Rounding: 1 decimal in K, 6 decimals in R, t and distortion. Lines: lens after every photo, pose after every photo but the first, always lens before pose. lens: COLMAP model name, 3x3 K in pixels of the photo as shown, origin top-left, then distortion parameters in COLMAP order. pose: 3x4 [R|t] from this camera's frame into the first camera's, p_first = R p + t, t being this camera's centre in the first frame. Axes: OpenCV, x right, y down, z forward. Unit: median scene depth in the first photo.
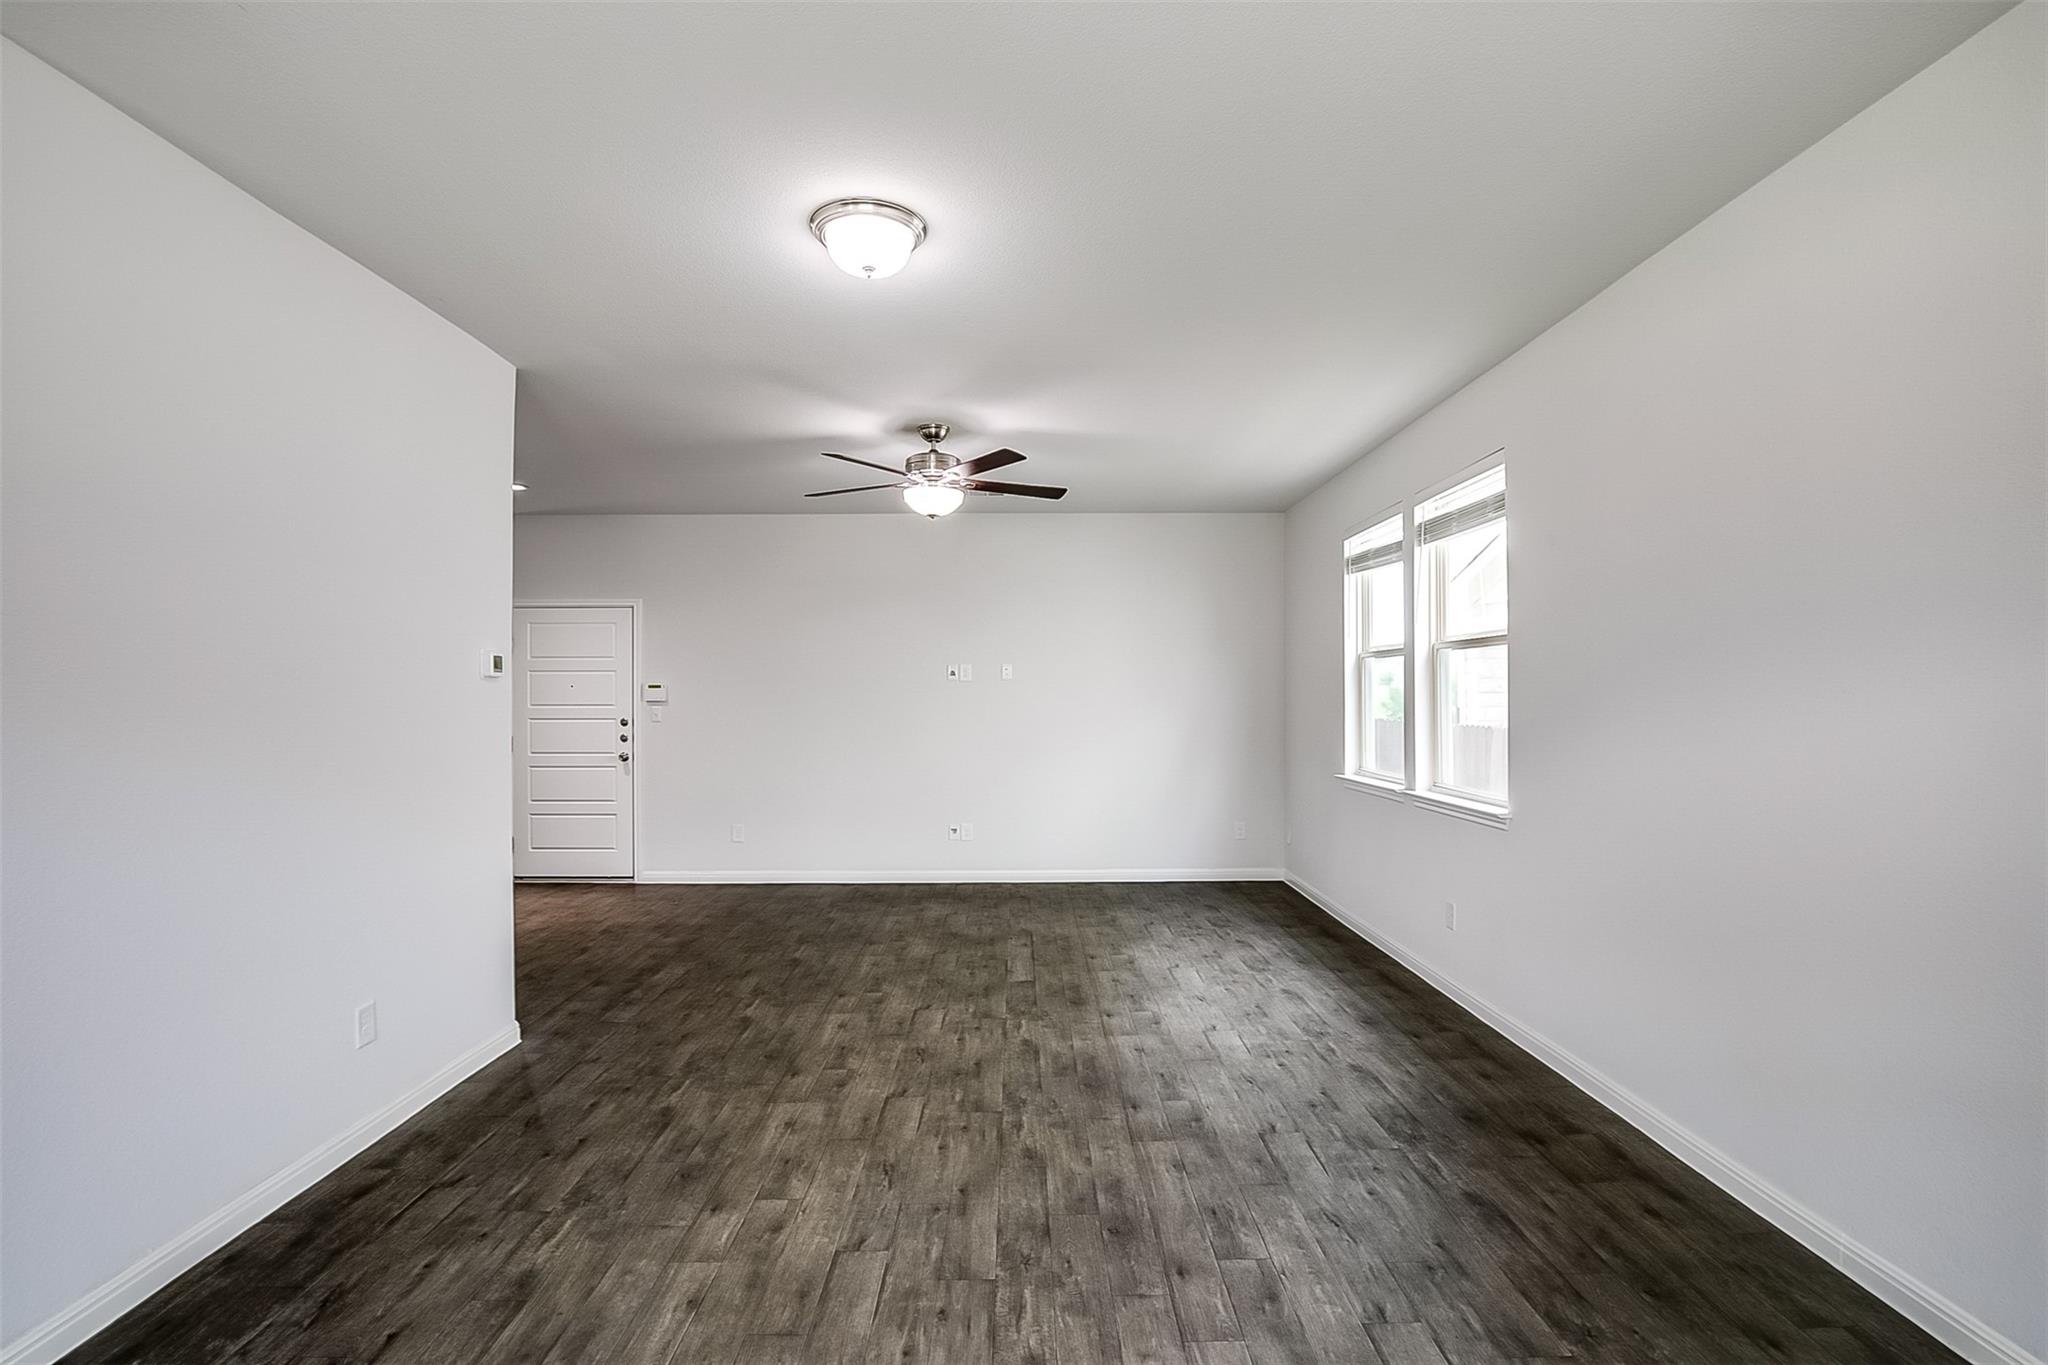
lens RADIAL K [[939.4, 0, 1021.5], [0, 939.4, 689.7], [0, 0, 1]] dist [-0.035489, 0.006719]
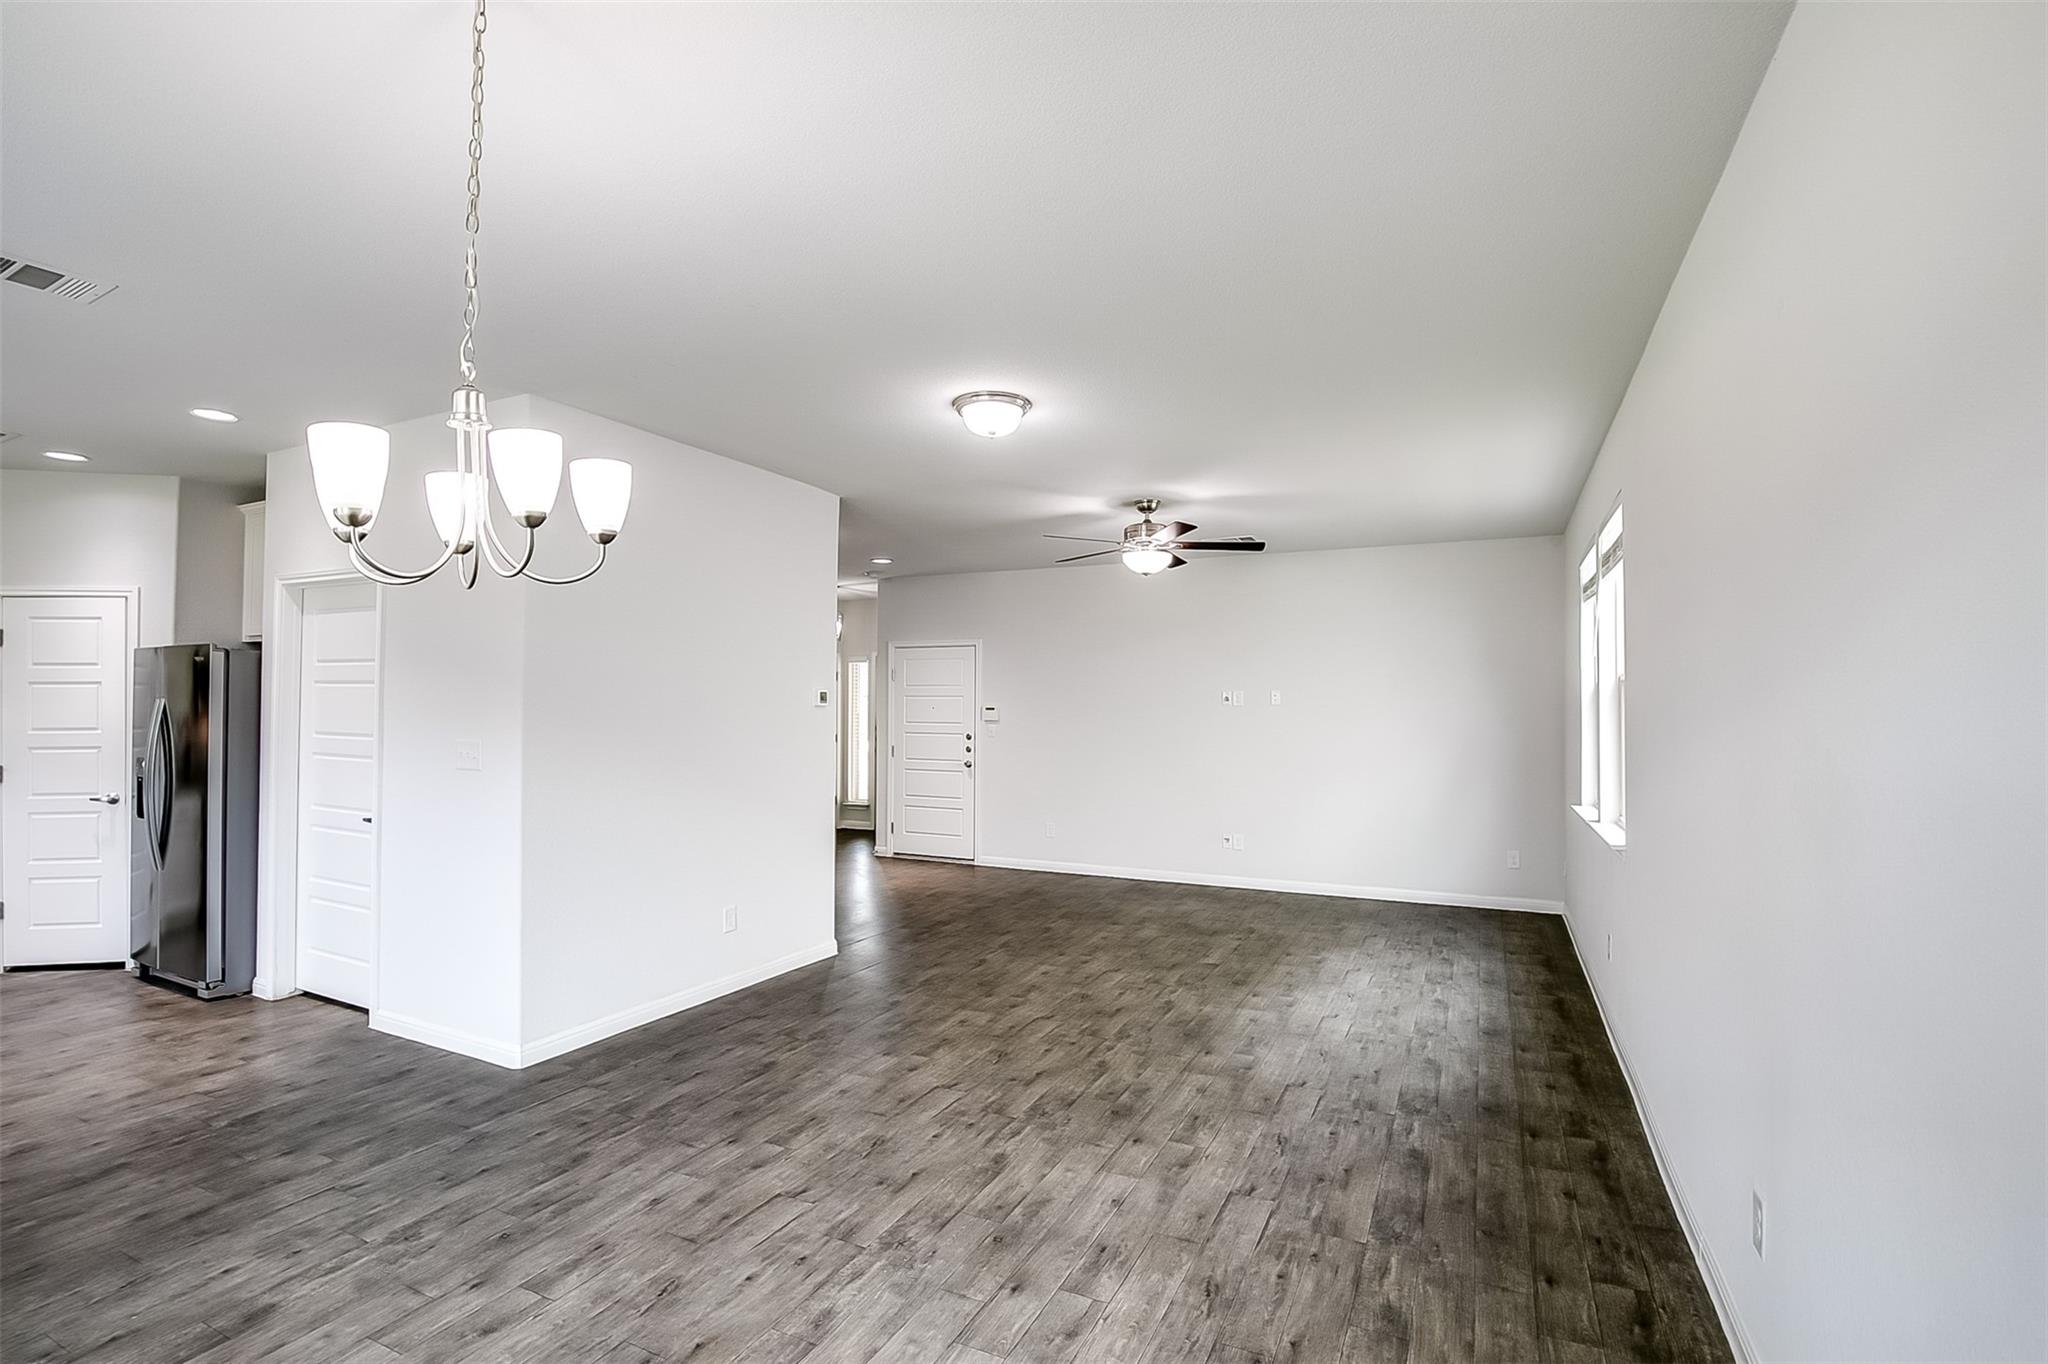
lens RADIAL K [[939.4, 0, 1021.5], [0, 939.4, 689.2], [0, 0, 1]] dist [-0.035489, 0.006719]
pose [[0.896074, -0.000987, -0.443904, 0.390149], [-0.006816, 0.999849, -0.015982, -0.018744], [0.443853, 0.017347, 0.895932, -0.213784]]
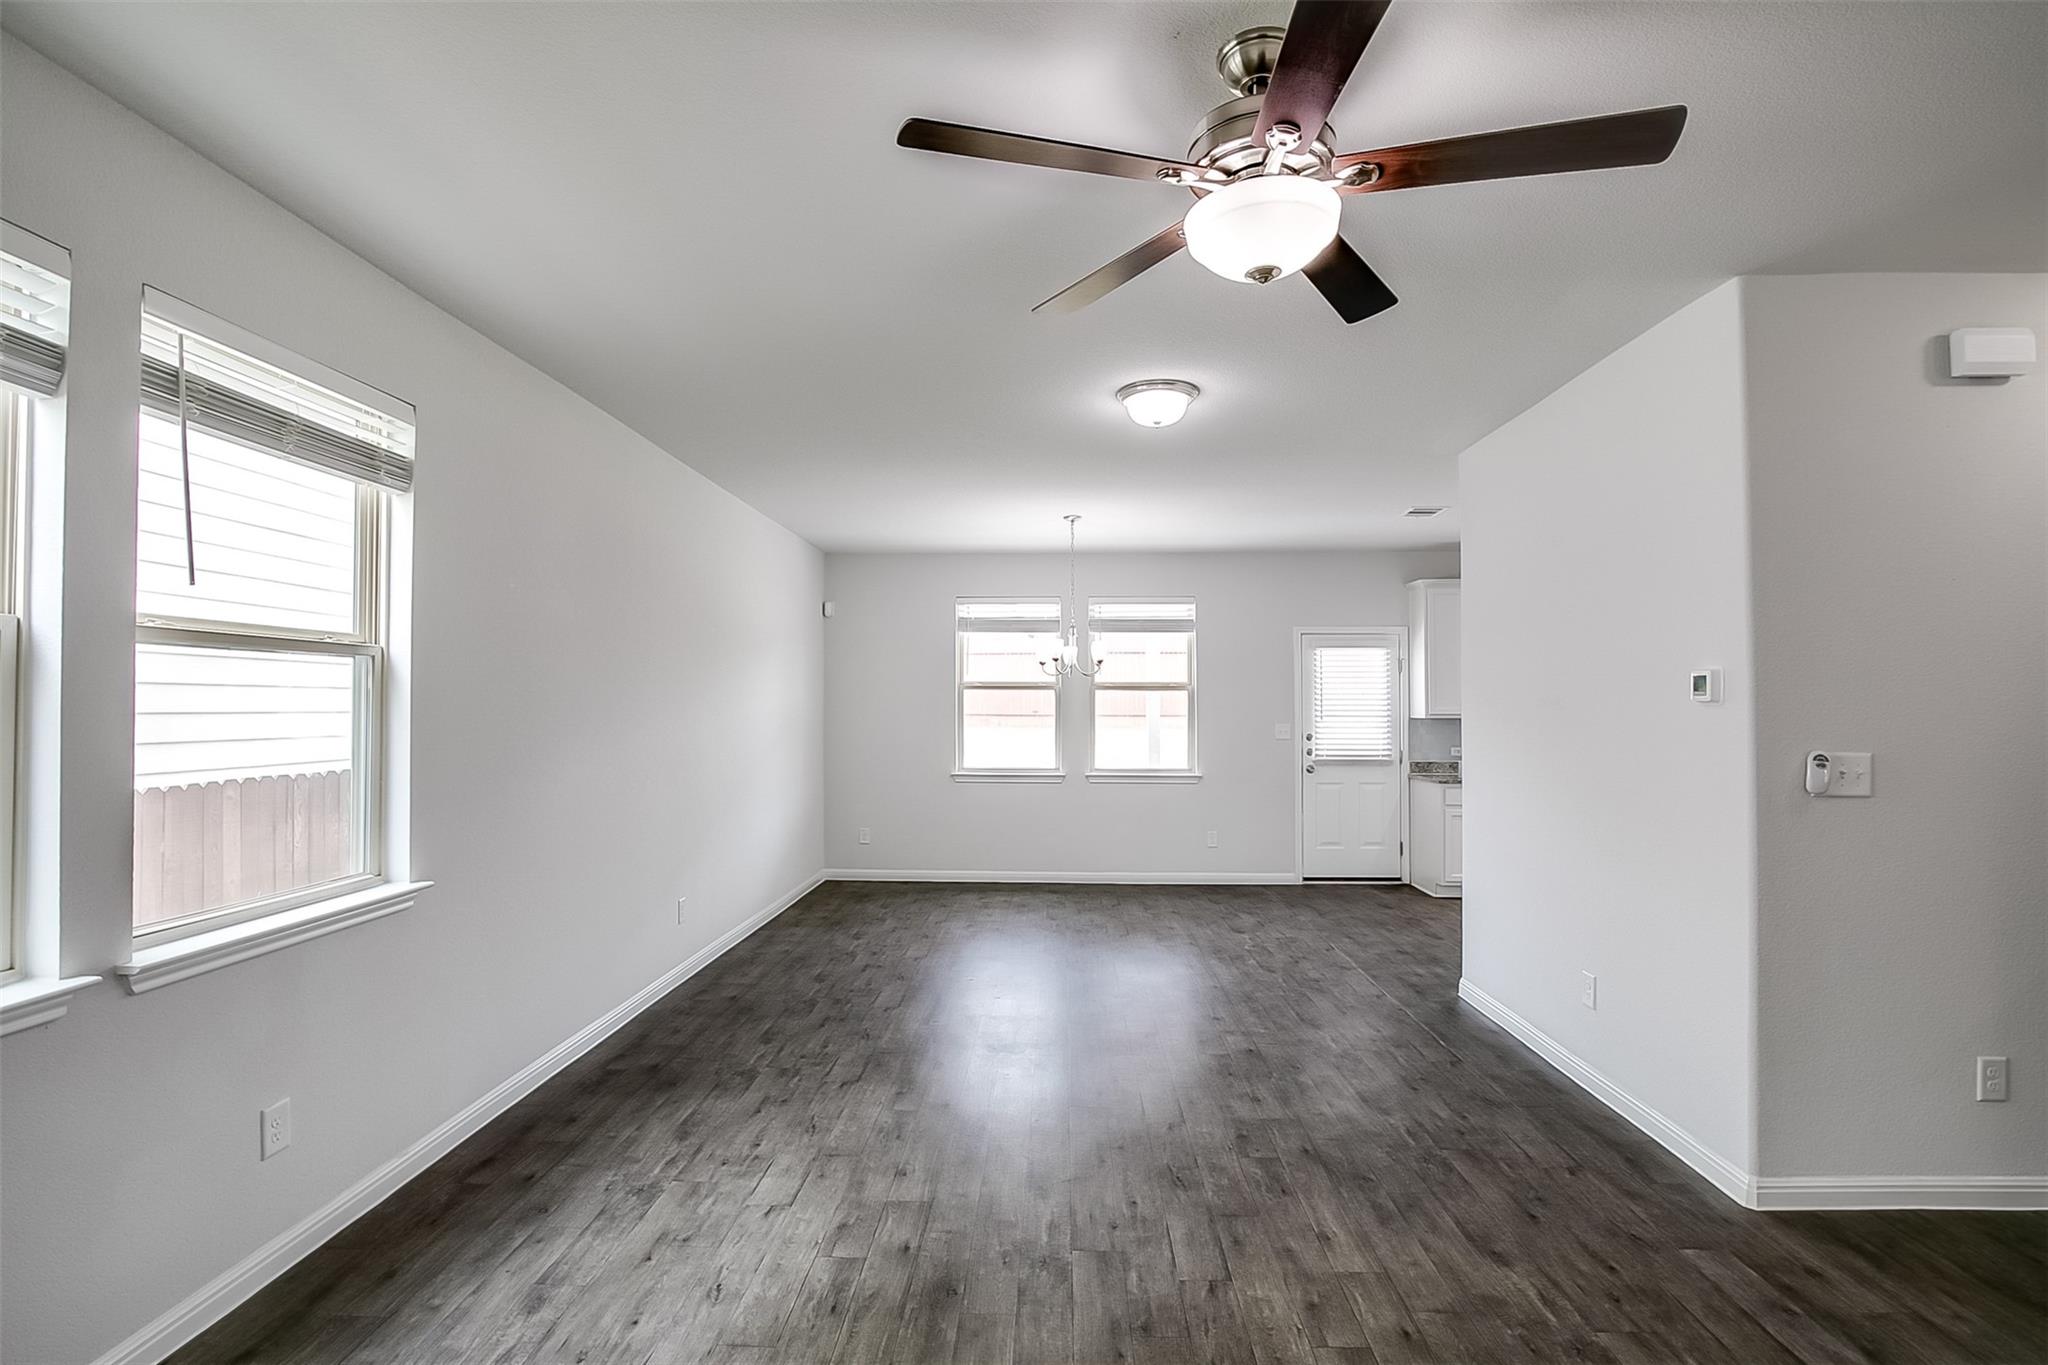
lens RADIAL K [[939.4, 0, 1021.5], [0, 939.4, 689.7], [0, 0, 1]] dist [-0.035489, 0.006719]
pose [[-0.998950, 0.005936, 0.045438, -0.014620], [0.004915, 0.999734, -0.022541, -0.008164], [-0.045560, -0.022294, -0.998713, 1.785420]]
